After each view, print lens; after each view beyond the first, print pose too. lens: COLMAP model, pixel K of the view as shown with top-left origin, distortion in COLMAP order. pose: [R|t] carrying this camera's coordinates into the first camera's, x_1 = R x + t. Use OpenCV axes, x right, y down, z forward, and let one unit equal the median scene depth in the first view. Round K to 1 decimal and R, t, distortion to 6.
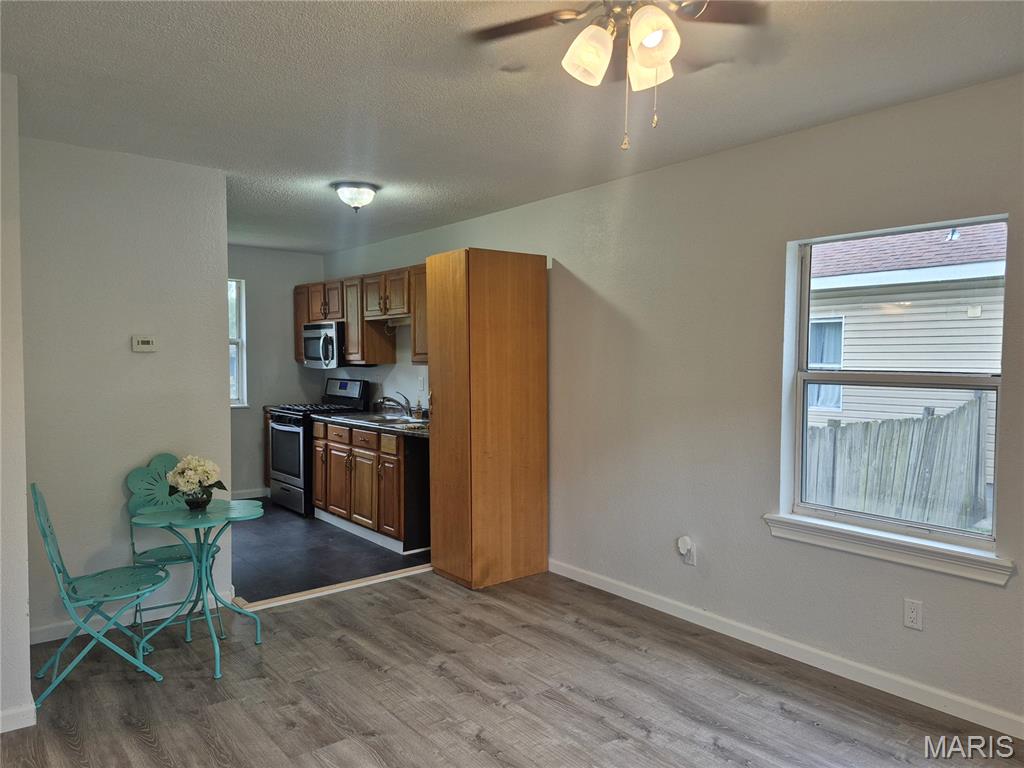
lens RADIAL K [[729.0, 0, 512.2], [0, 729.0, 387.0], [0, 0, 1]] dist [0.048124, -0.000903]
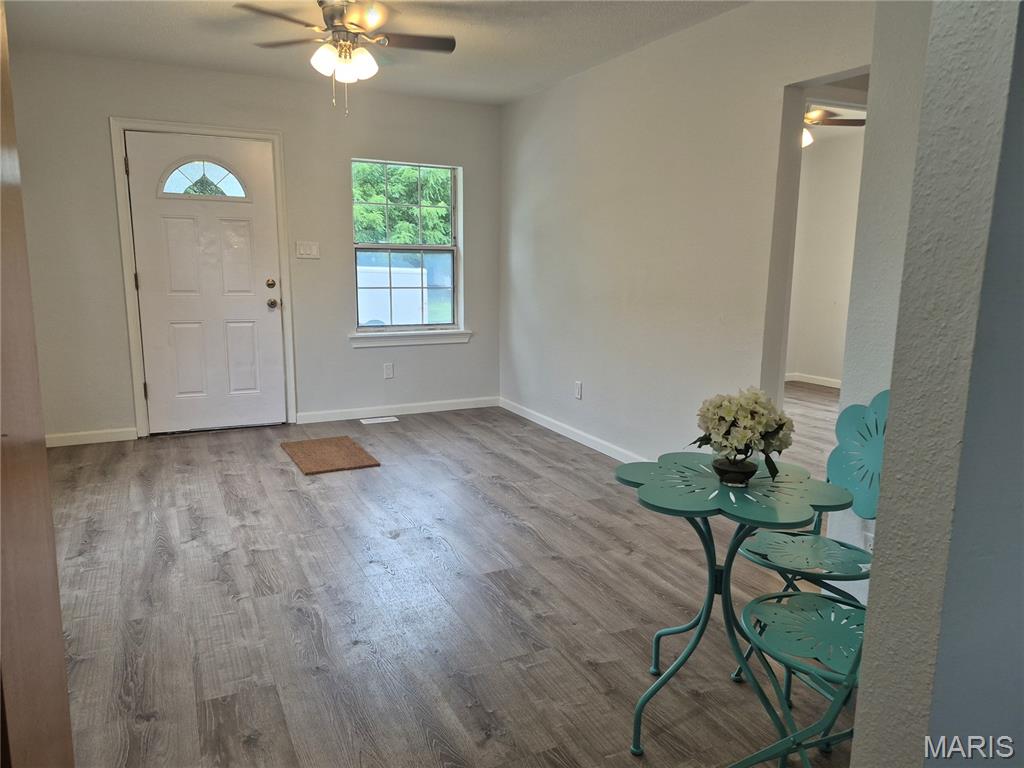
lens RADIAL K [[729.0, 0, 512.6], [0, 729.0, 385.4], [0, 0, 1]] dist [0.048124, -0.000903]
pose [[-0.979178, -0.045522, 0.197835, -0.430137], [-0.003375, 0.978049, 0.208348, -0.024176], [-0.202976, 0.203342, -0.957838, 1.809419]]
